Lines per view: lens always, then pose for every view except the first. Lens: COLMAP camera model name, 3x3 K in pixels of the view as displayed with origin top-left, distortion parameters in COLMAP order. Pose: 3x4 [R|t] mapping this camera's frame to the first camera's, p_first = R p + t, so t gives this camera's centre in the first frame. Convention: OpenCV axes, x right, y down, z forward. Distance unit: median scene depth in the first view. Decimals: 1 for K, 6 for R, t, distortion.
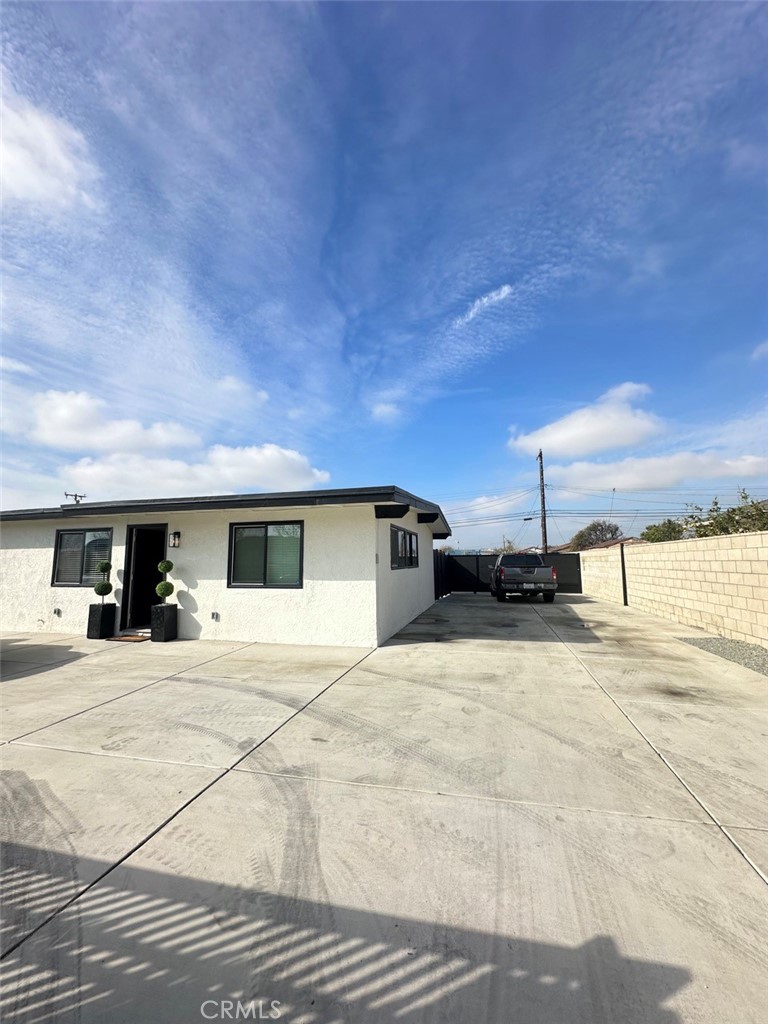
lens RADIAL K [[407.5, 0, 385.1], [0, 407.5, 503.3], [0, 0, 1]] dist [-0.004654, 0.000475]
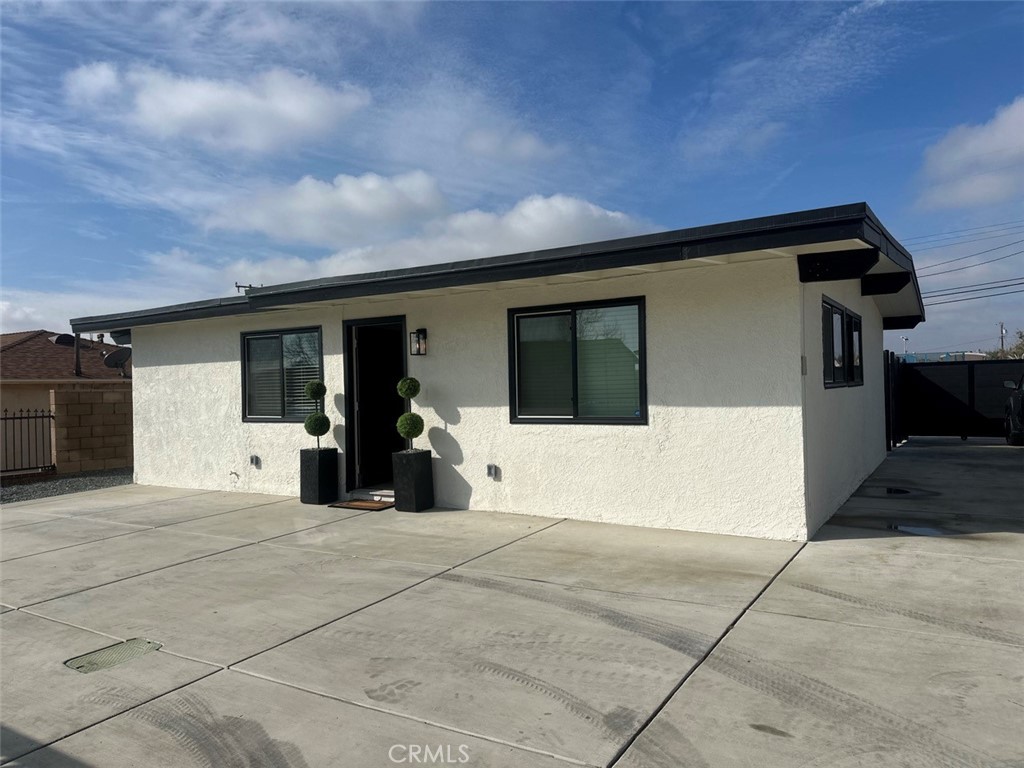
lens RADIAL K [[716.0, 0, 518.5], [0, 716.0, 359.7], [0, 0, 1]] dist [0.077583, -0.106192]
pose [[0.955249, -0.022706, -0.294932, -0.081358], [0.055302, 0.993179, 0.102652, 0.017534], [0.290589, -0.114368, 0.949988, 0.064573]]
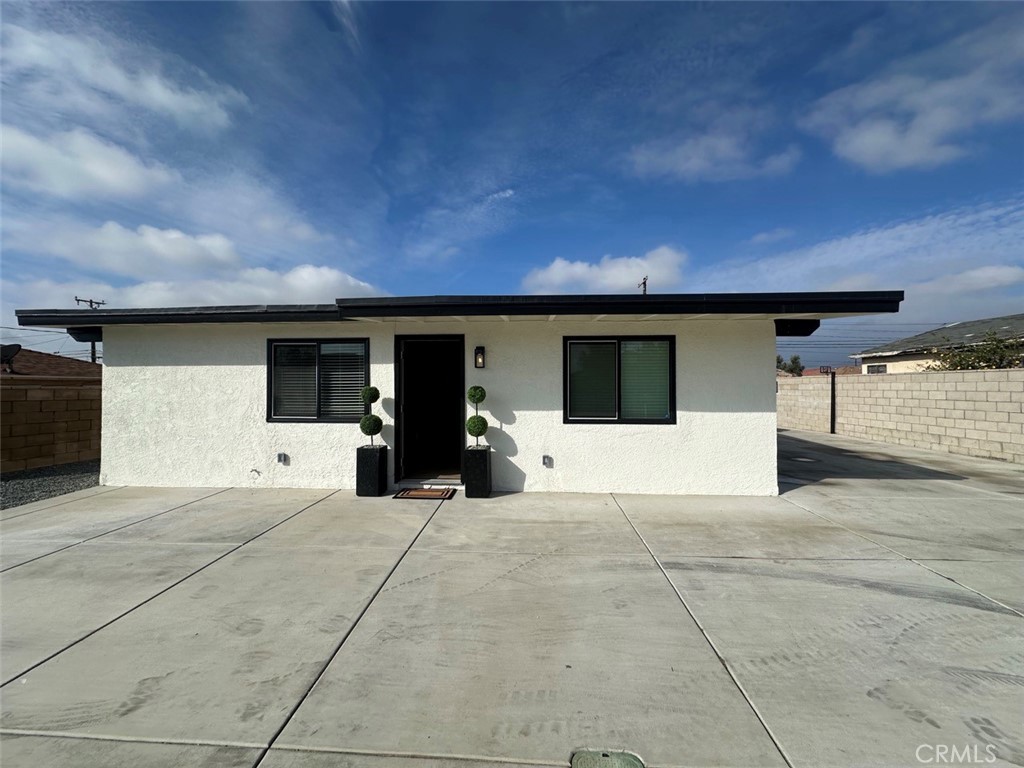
lens RADIAL K [[407.5, 0, 510.1], [0, 407.5, 383.3], [0, 0, 1]] dist [-0.004654, 0.000475]
pose [[0.981630, 0.011091, 0.190474, -0.634061], [-0.036972, 0.990444, 0.132865, 0.039796], [-0.187180, -0.137467, 0.972659, 0.309091]]
